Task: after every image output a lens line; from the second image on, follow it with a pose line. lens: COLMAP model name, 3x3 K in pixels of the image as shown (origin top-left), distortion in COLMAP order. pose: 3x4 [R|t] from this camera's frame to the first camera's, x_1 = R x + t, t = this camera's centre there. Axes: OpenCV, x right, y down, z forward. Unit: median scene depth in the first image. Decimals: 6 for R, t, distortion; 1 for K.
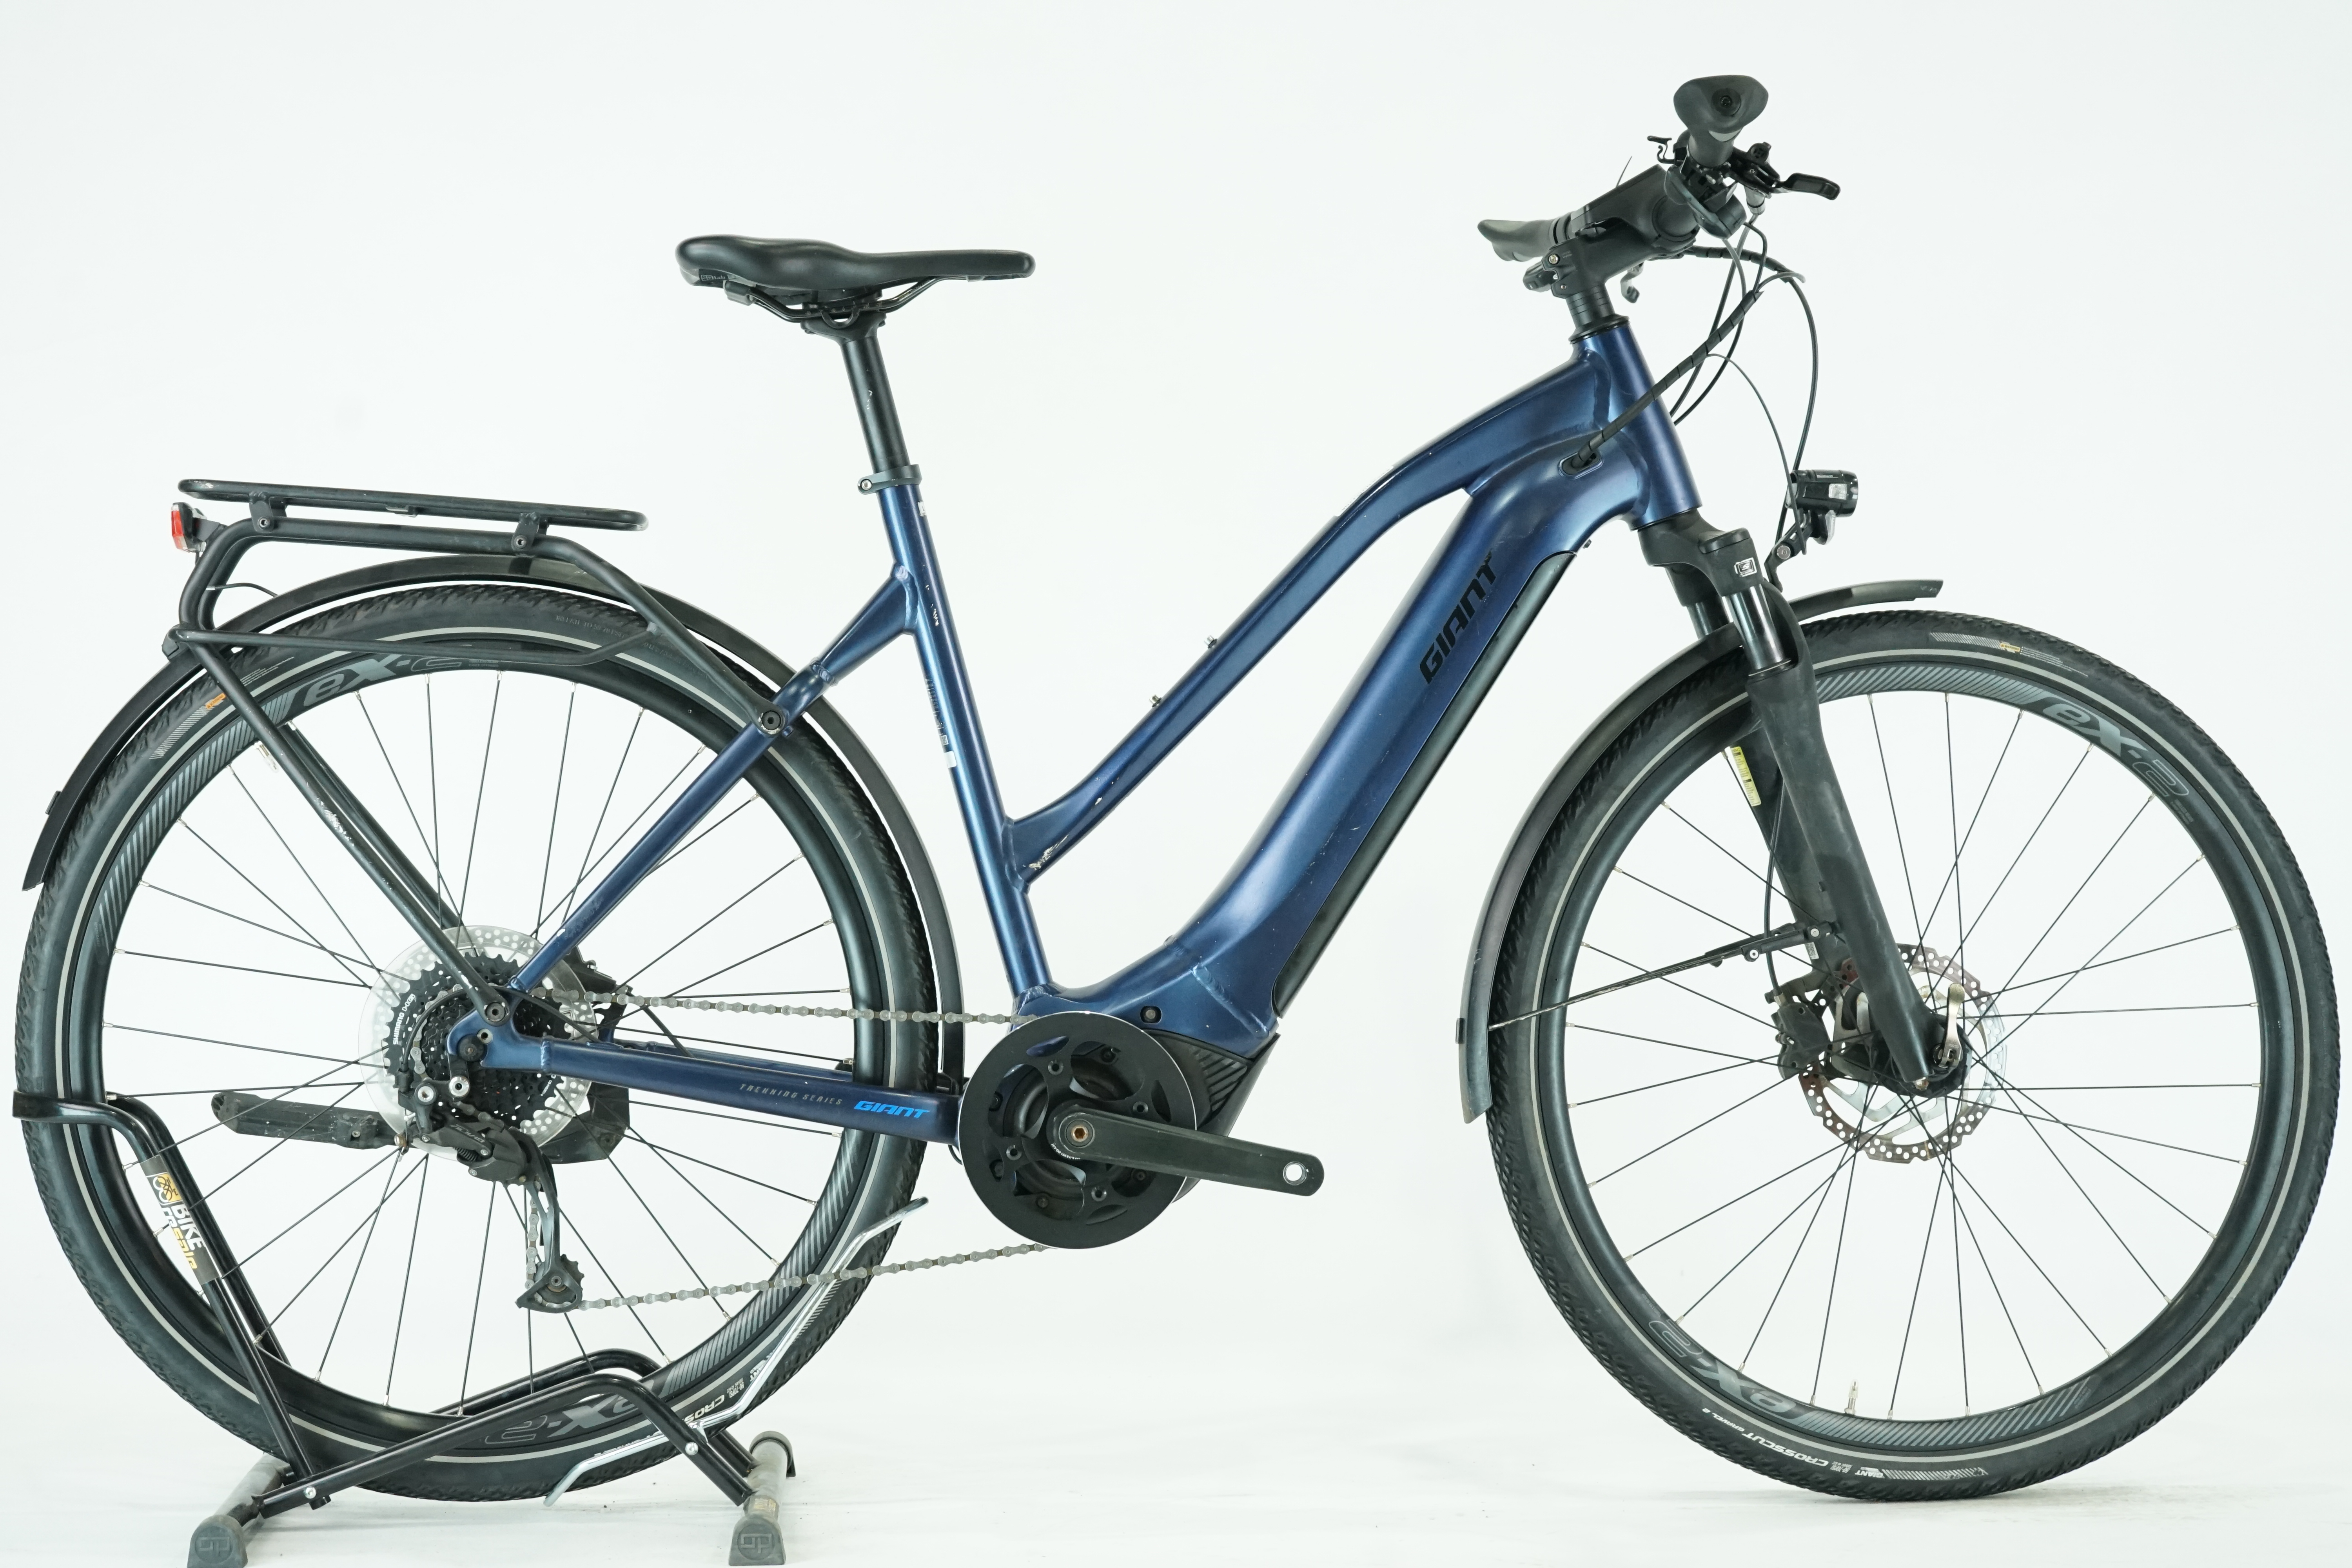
lens RADIAL K [[4567.9, 0, 1178.0], [0, 4567.9, 783.2], [0, 0, 1]] dist [0.012262, 0.000000]
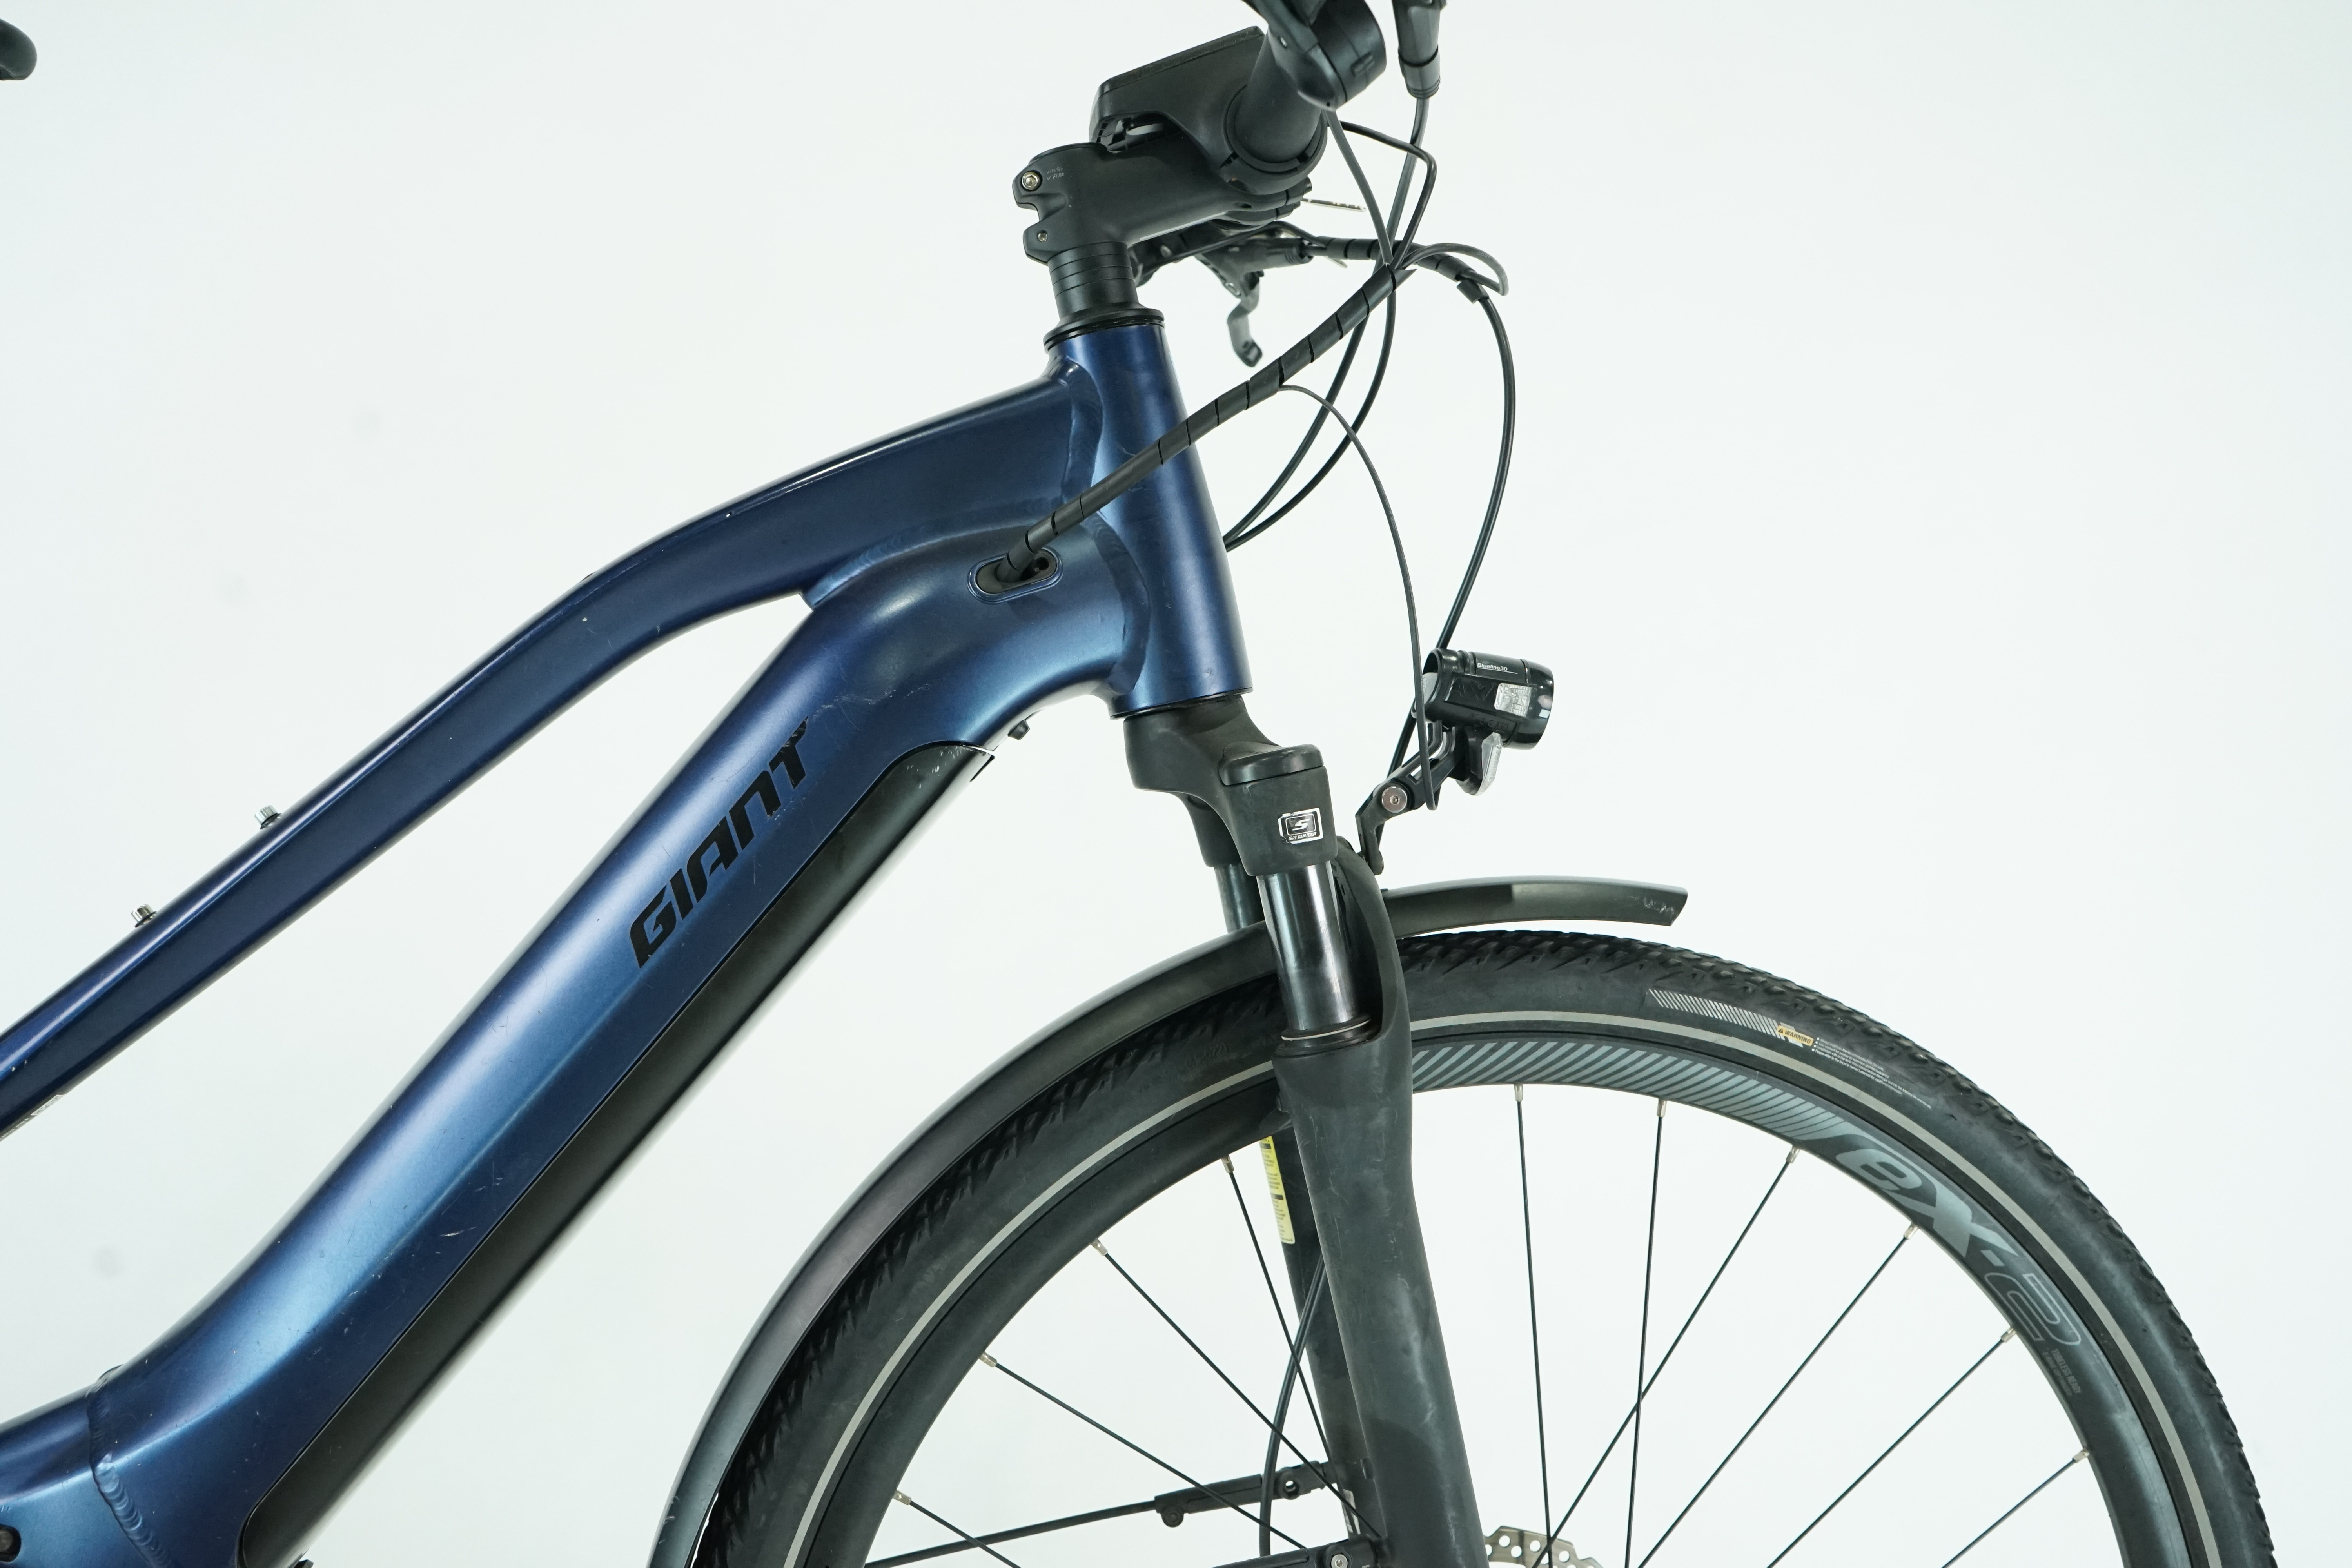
lens RADIAL K [[2078.8, 0, 1172.1], [0, 2078.8, 786.9], [0, 0, 1]] dist [-0.001750, -0.018694]
pose [[0.989313, 0.142032, -0.032952, 0.115249], [-0.141833, 0.989856, 0.008315, -0.050438], [0.033798, -0.003553, 0.999422, 0.762483]]
